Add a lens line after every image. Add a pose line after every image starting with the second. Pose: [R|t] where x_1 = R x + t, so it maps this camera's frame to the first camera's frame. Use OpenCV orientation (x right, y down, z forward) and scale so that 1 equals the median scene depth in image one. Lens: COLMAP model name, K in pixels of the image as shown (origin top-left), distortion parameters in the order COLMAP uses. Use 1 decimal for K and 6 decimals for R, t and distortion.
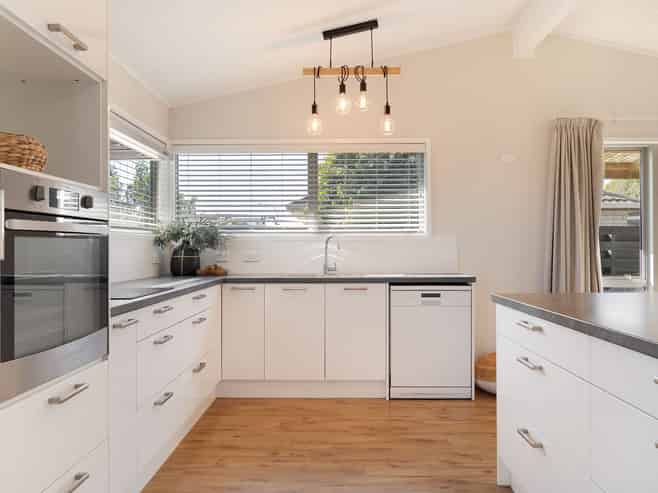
lens RADIAL K [[505.0, 0, 328.7], [0, 505.0, 250.7], [0, 0, 1]] dist [0.002858, -0.001686]
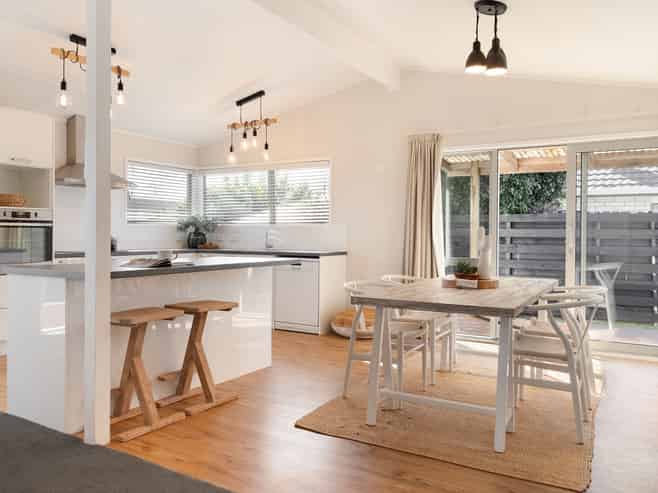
lens RADIAL K [[505.0, 0, 329.5], [0, 505.0, 243.2], [0, 0, 1]] dist [0.002858, -0.001686]
pose [[0.872314, 0.018187, -0.488607, 1.065208], [-0.010786, 0.999781, 0.017958, -0.003808], [0.488827, -0.010395, 0.872319, -0.296920]]
